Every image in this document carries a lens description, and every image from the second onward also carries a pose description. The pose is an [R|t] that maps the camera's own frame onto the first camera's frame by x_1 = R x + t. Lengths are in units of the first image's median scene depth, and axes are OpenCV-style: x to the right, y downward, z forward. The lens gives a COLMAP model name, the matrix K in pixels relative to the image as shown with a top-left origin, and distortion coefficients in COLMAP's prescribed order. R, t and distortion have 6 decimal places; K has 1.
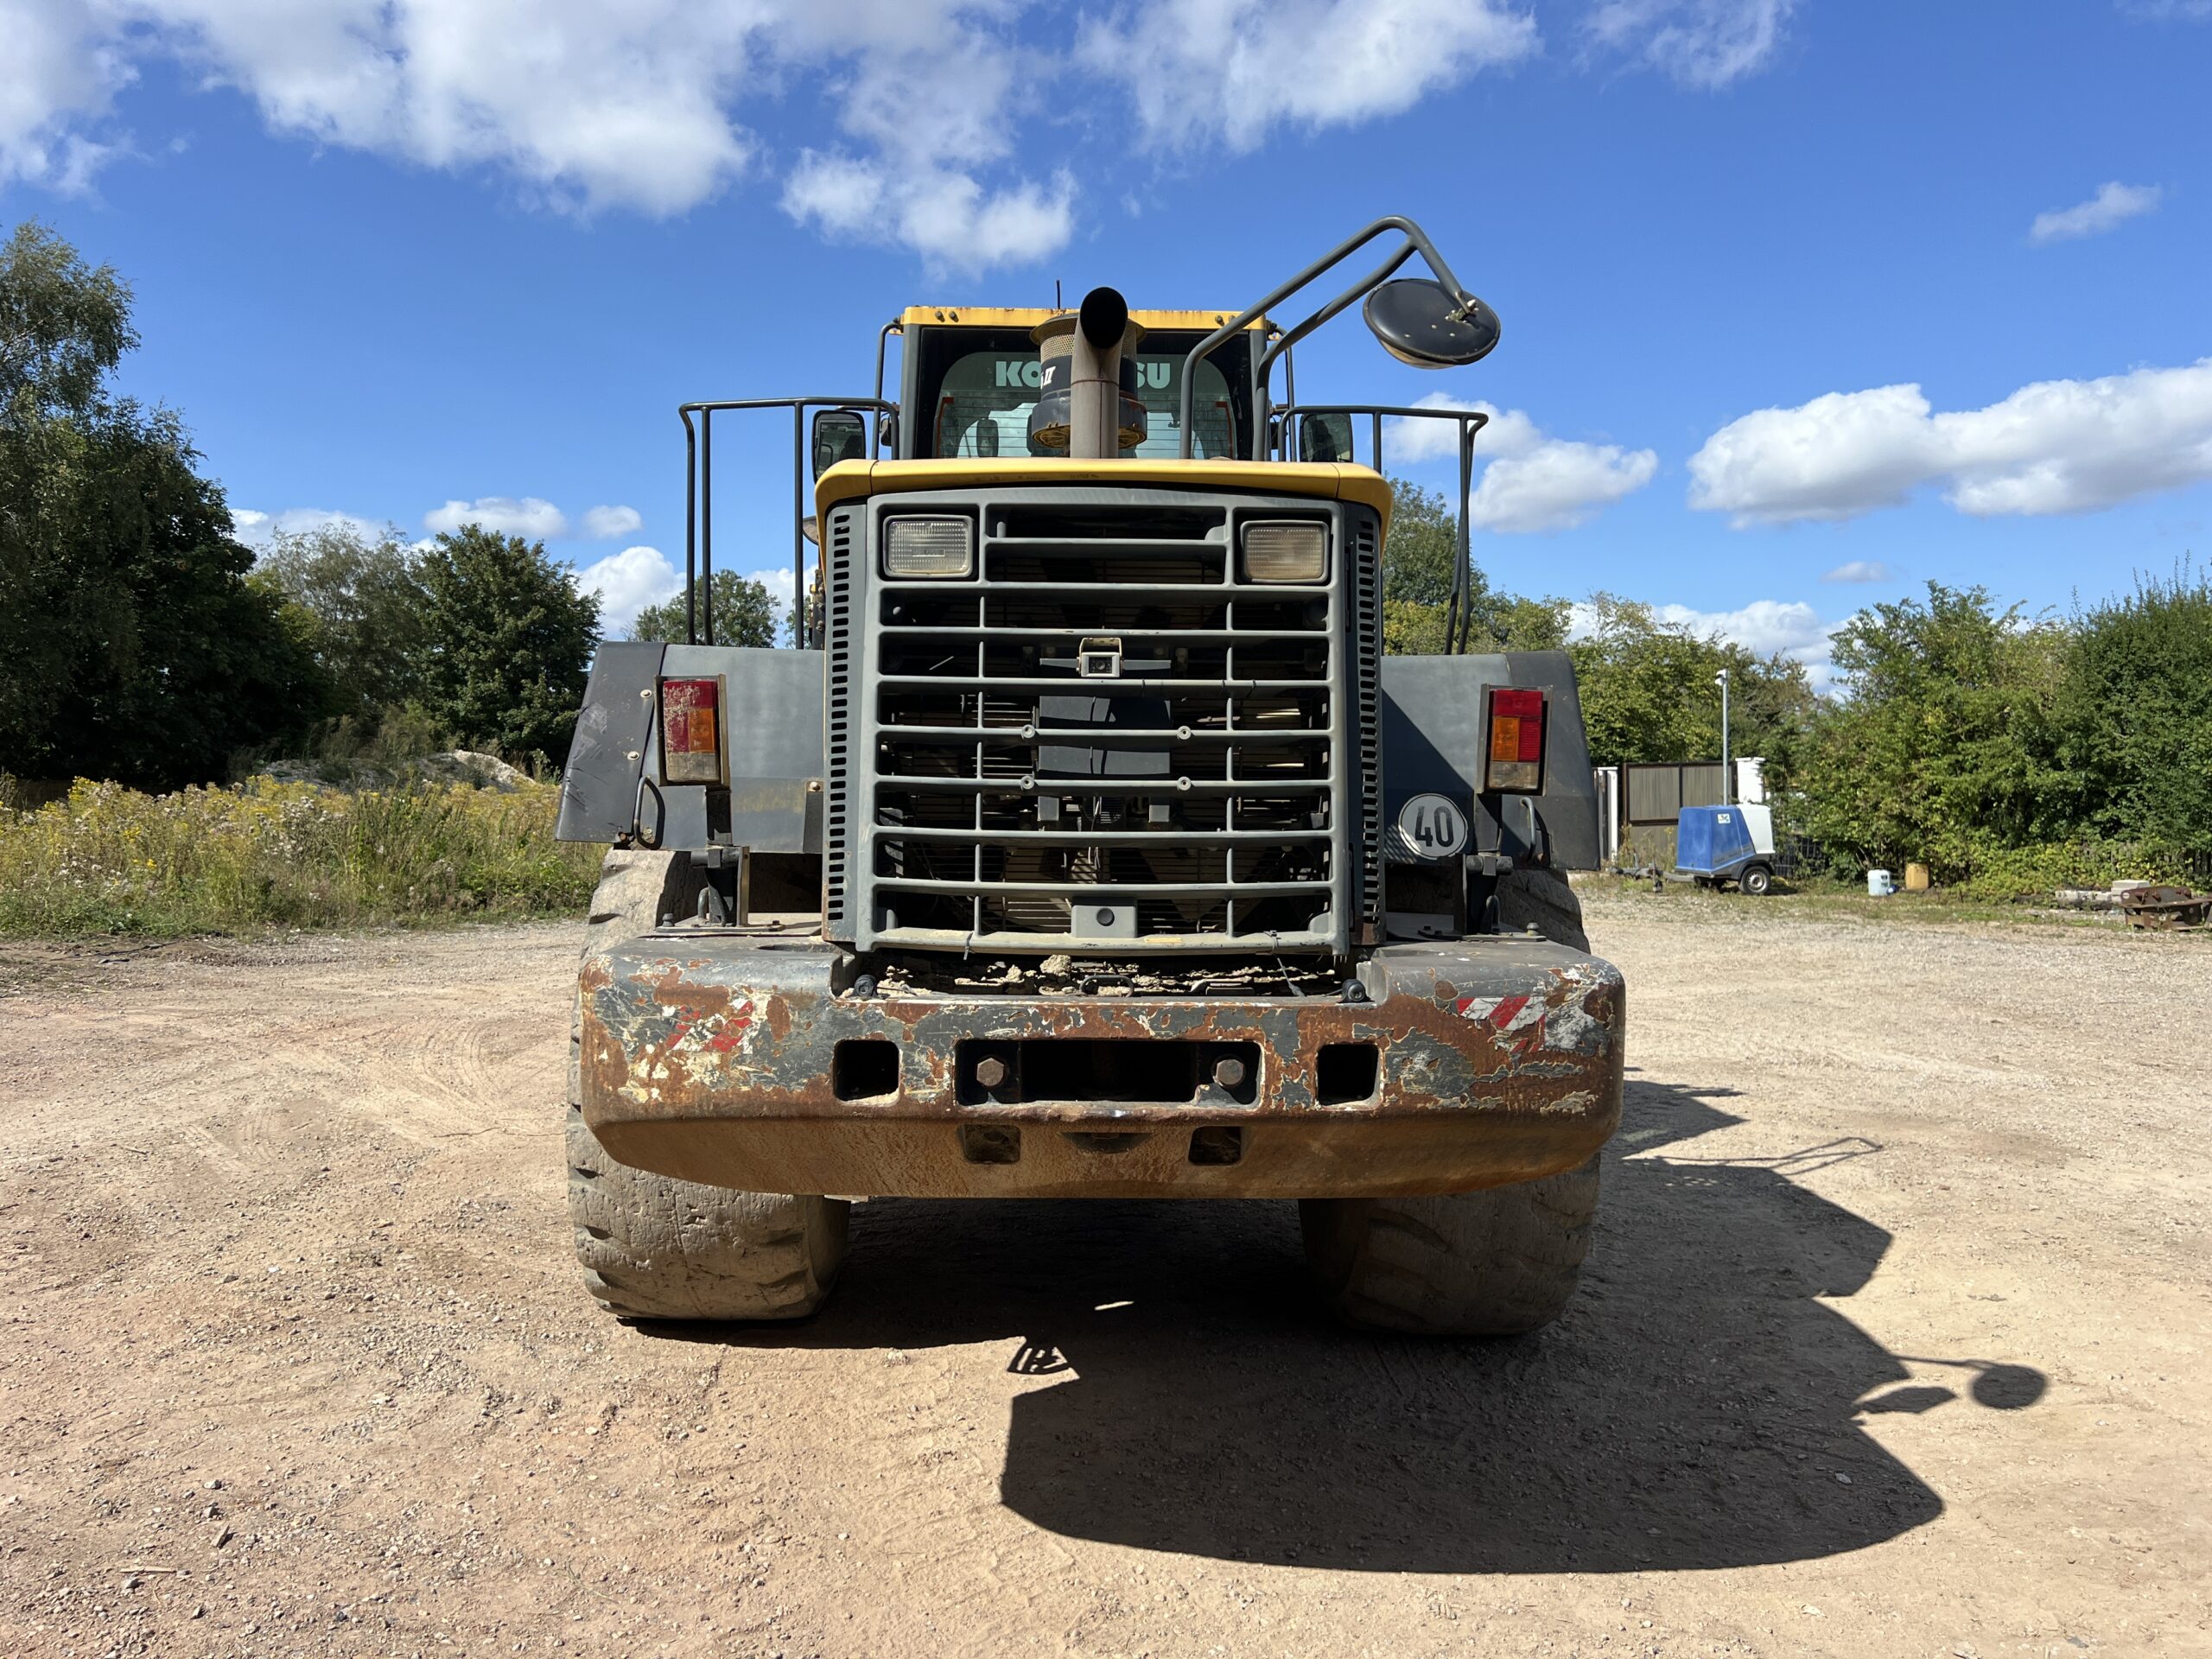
lens RADIAL K [[1700.0, 0, 1090.2], [0, 1700.0, 820.3], [0, 0, 1]] dist [0.068439, -0.068858]
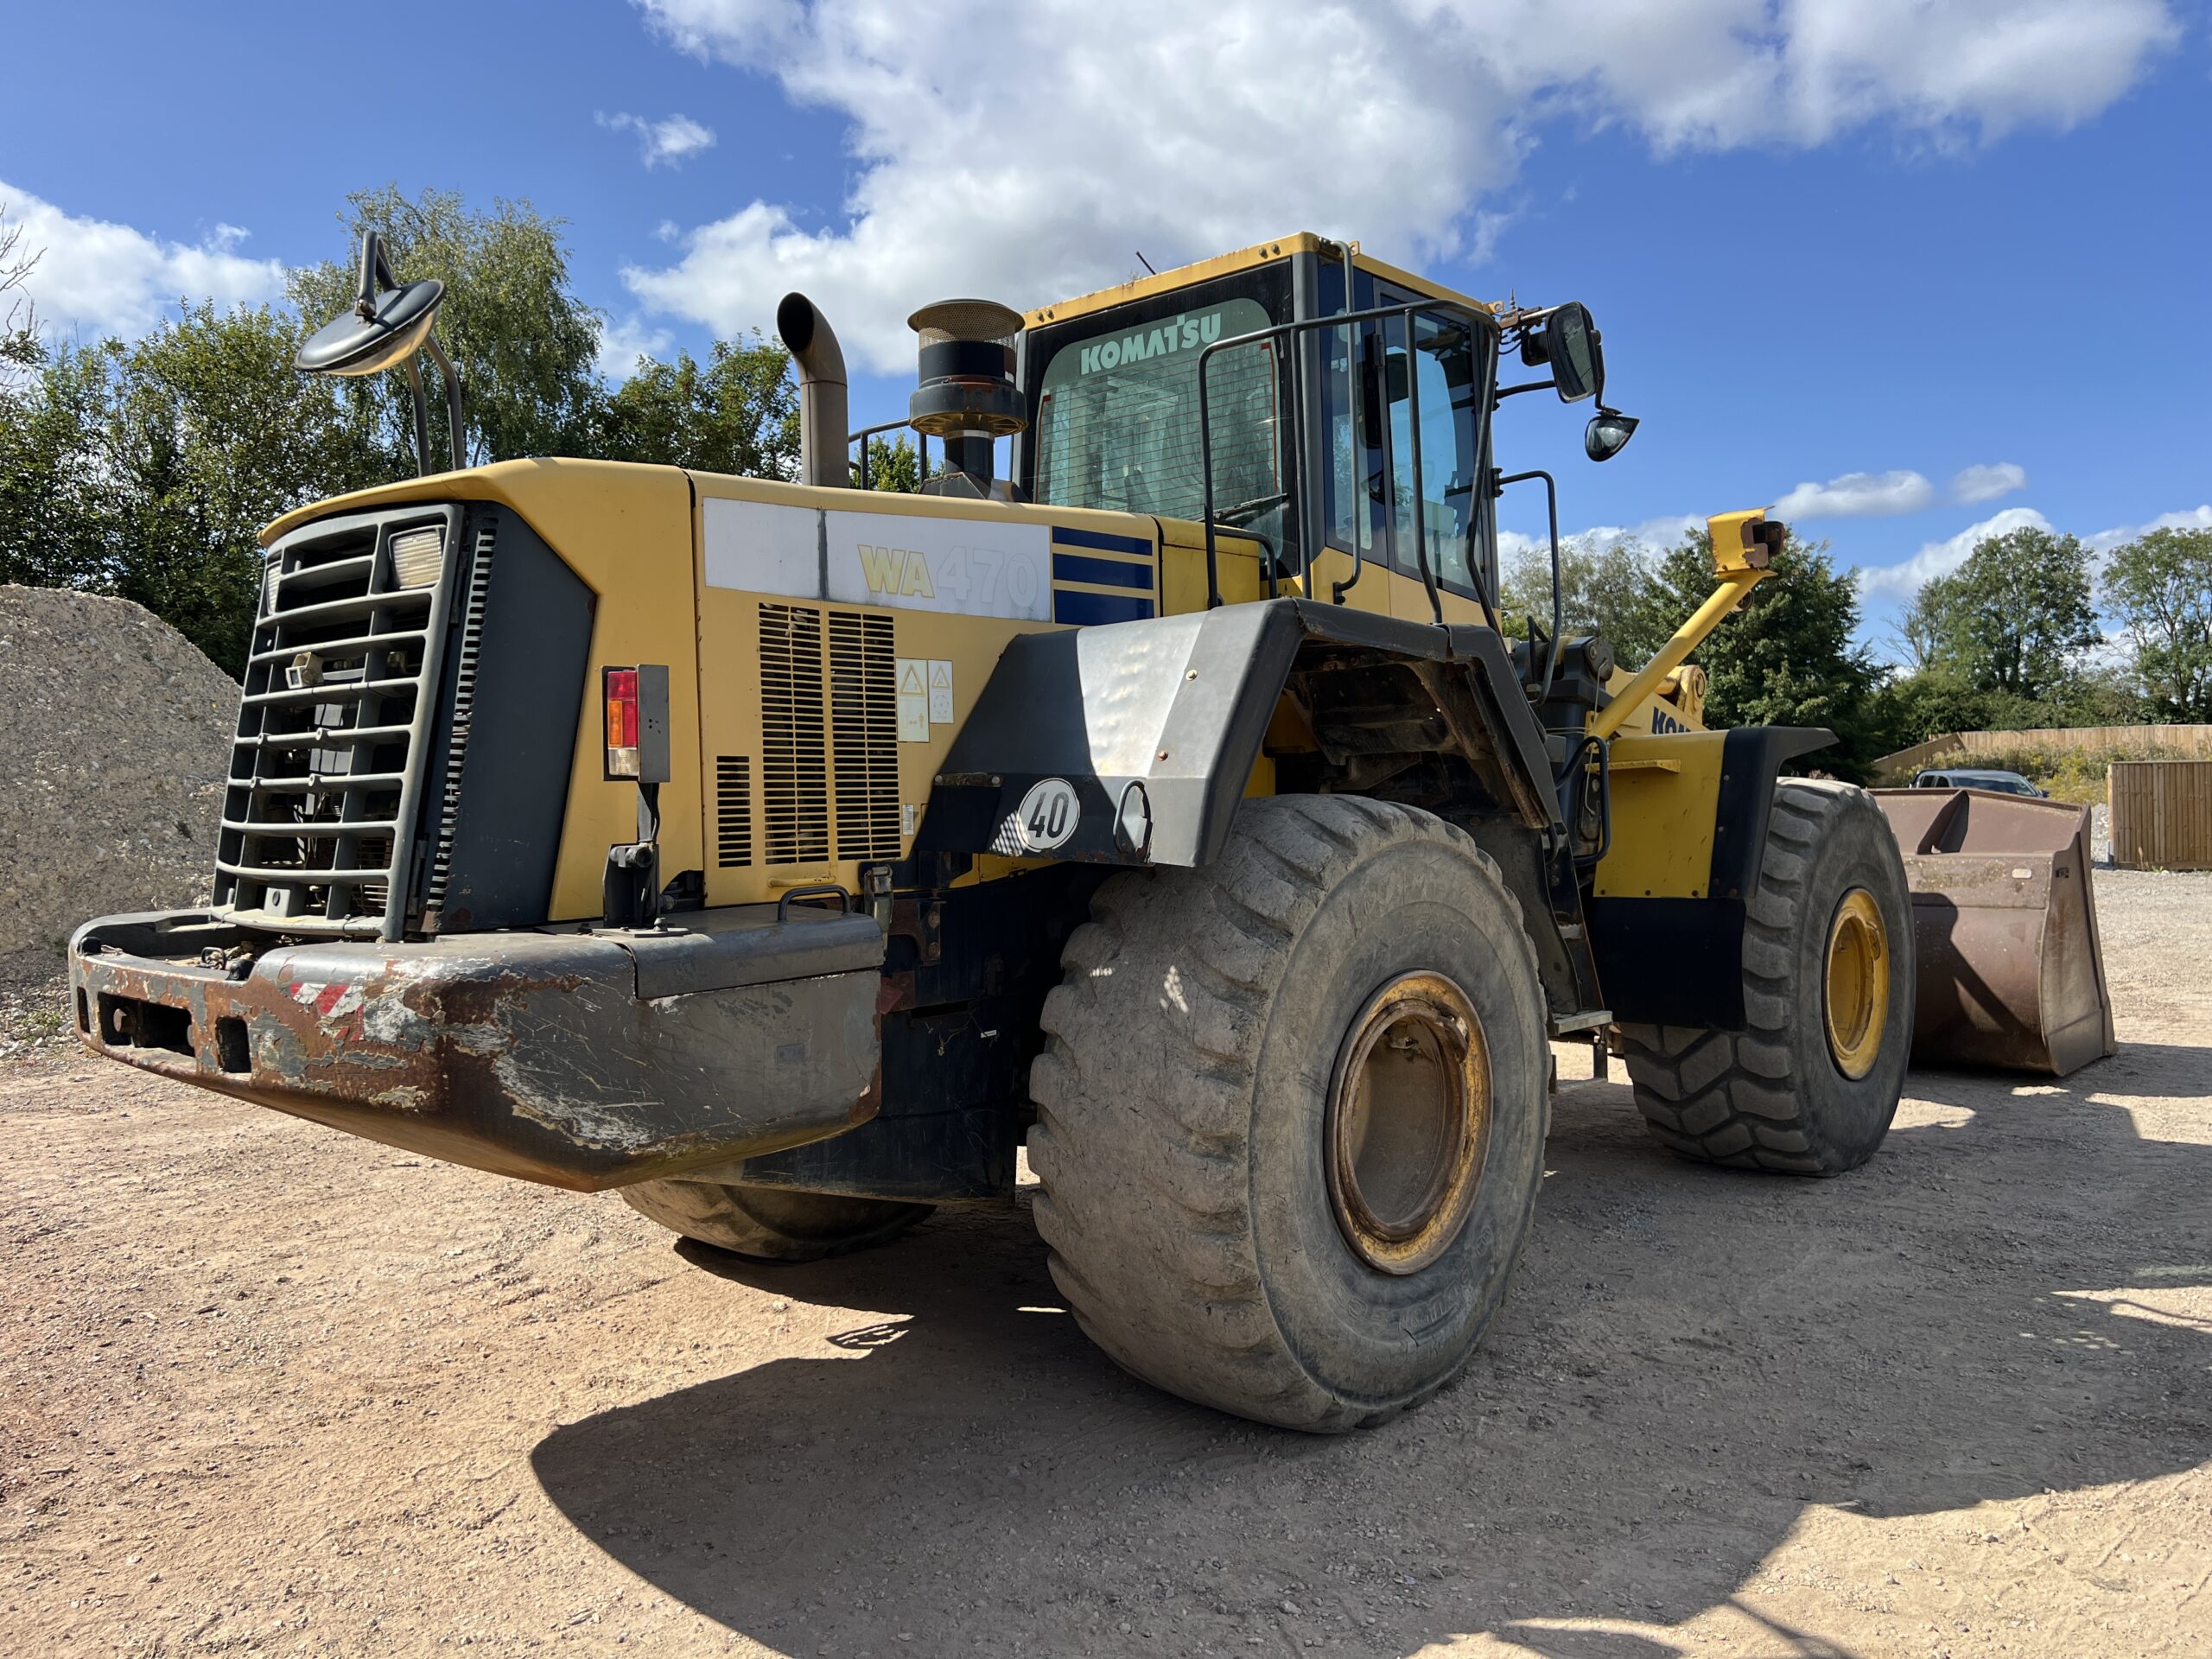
lens RADIAL K [[1700.0, 0, 1090.2], [0, 1700.0, 820.3], [0, 0, 1]] dist [0.068439, -0.068858]
pose [[0.709021, -0.008019, -0.705141, 0.780029], [0.010261, 0.999947, -0.001055, 0.007046], [0.705112, -0.006487, 0.709066, 0.359505]]
